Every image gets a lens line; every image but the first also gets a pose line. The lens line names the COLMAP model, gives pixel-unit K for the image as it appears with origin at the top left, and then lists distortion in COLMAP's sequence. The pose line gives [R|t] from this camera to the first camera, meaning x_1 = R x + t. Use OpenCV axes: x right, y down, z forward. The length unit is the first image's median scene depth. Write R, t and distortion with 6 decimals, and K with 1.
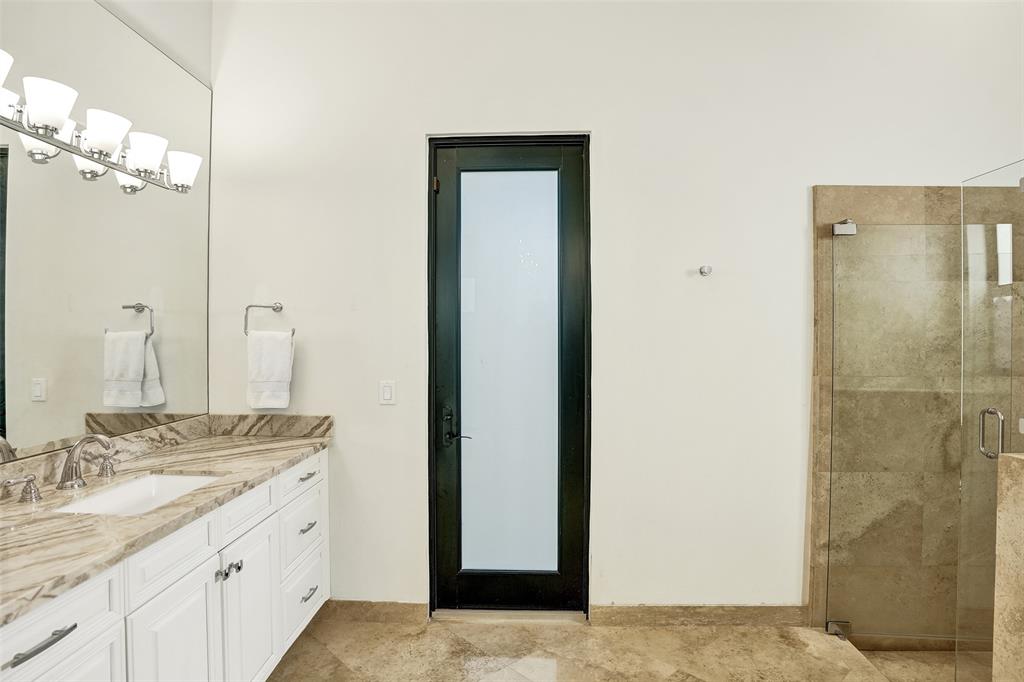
lens RADIAL K [[567.1, 0, 509.0], [0, 567.1, 334.7], [0, 0, 1]] dist [-0.041548, 0.013546]
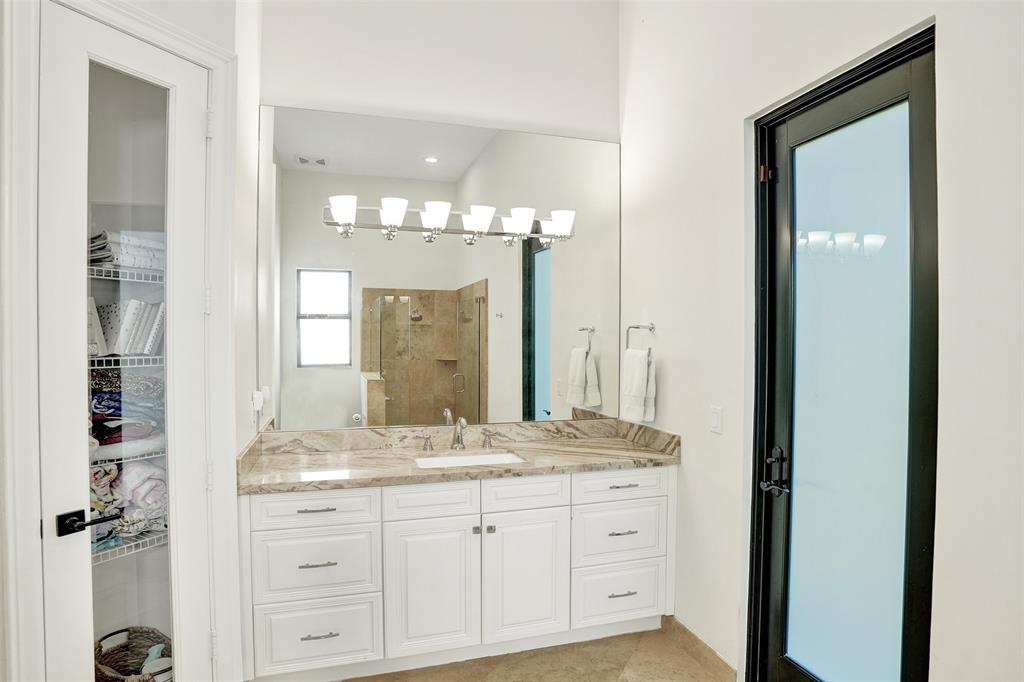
lens RADIAL K [[567.1, 0, 514.3], [0, 567.1, 348.6], [0, 0, 1]] dist [-0.041548, 0.013546]
pose [[0.356467, 0.013848, -0.934205, 0.513883], [-0.003463, 0.999903, 0.013500, -0.022479], [0.934301, -0.001577, 0.356481, 0.376137]]
